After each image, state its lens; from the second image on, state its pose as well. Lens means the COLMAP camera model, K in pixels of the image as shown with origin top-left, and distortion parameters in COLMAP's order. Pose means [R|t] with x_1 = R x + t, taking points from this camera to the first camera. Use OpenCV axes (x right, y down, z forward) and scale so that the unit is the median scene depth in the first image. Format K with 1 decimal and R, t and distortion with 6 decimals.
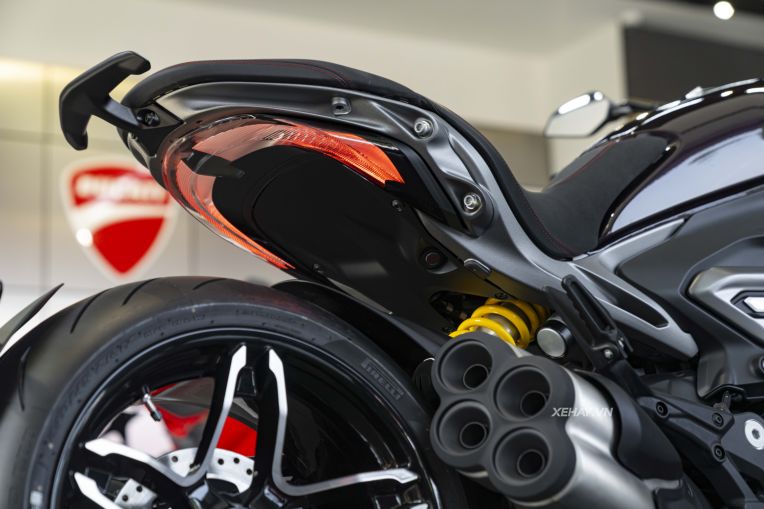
lens RADIAL K [[1483.3, 0, 382.0], [0, 1483.3, 254.5], [0, 0, 1]] dist [0.183548, -0.000464]
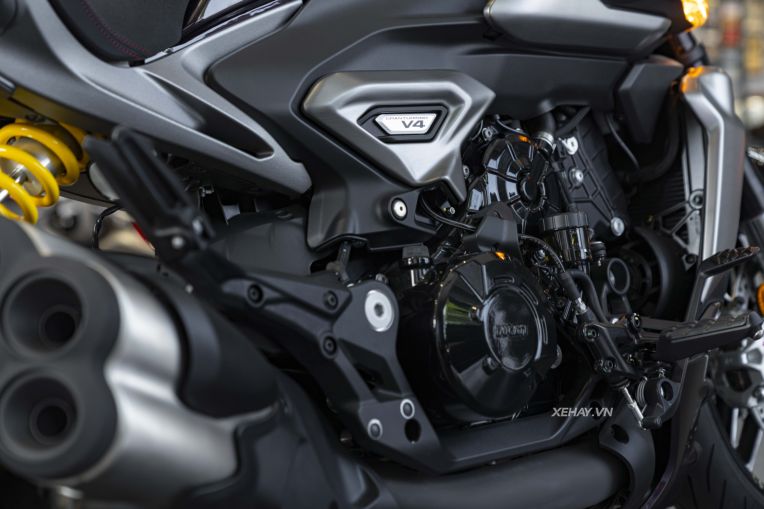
lens RADIAL K [[1460.4, 0, 382.0], [0, 1460.4, 254.5], [0, 0, 1]] dist [-0.168146, 0.055490]
pose [[0.967856, 0.004041, 0.251474, 0.065673], [-0.062449, 0.972420, 0.224722, -0.067608], [-0.243630, -0.233203, 0.941414, 0.313214]]
